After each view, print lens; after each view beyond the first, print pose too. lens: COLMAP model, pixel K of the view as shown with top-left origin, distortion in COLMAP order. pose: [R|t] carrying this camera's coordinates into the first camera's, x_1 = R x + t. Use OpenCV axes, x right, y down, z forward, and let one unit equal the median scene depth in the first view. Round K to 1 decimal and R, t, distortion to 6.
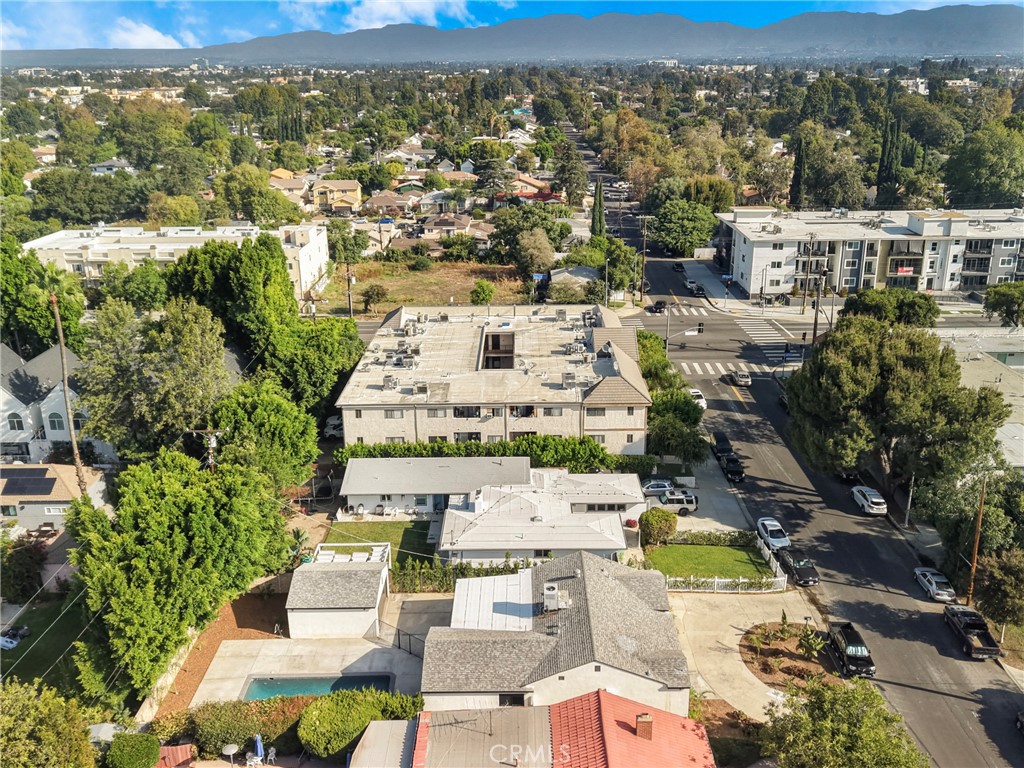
lens RADIAL K [[898.6, 0, 512.0], [0, 898.6, 384.0], [0, 0, 1]] dist [-0.006048, -0.009562]
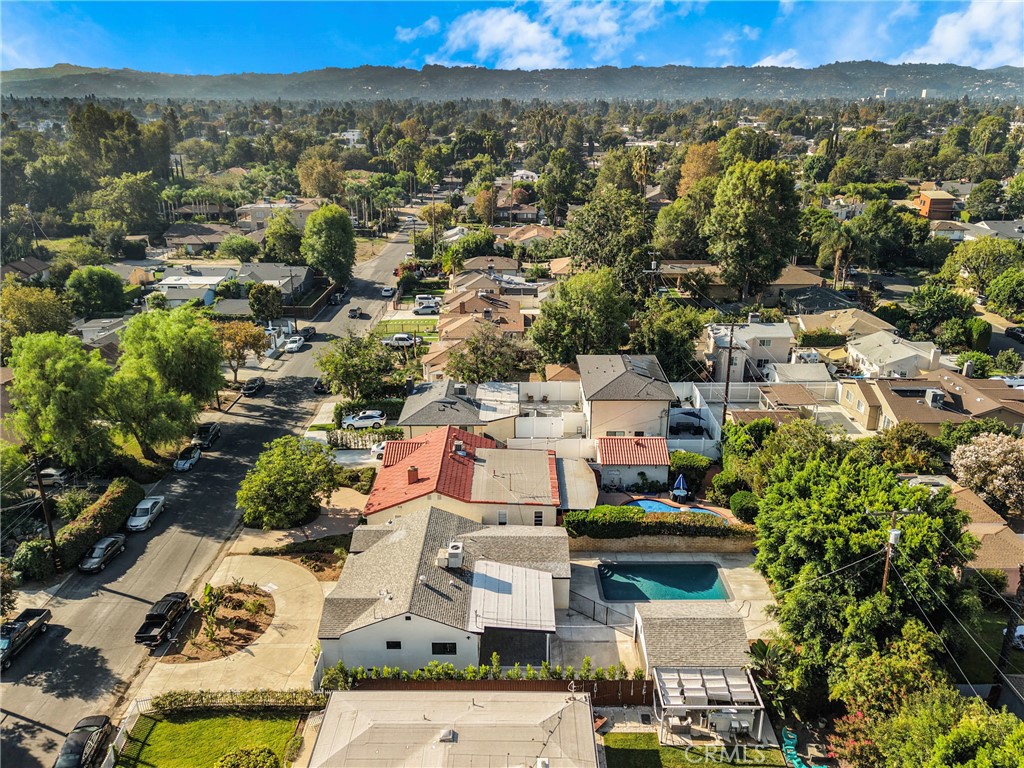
lens RADIAL K [[898.6, 0, 512.0], [0, 898.6, 384.0], [0, 0, 1]] dist [-0.006048, -0.009562]
pose [[-0.999970, 0.005806, -0.005068, -0.011980], [0.001585, 0.798499, 0.601993, -0.382377], [0.007542, 0.601968, -0.798485, 1.195075]]
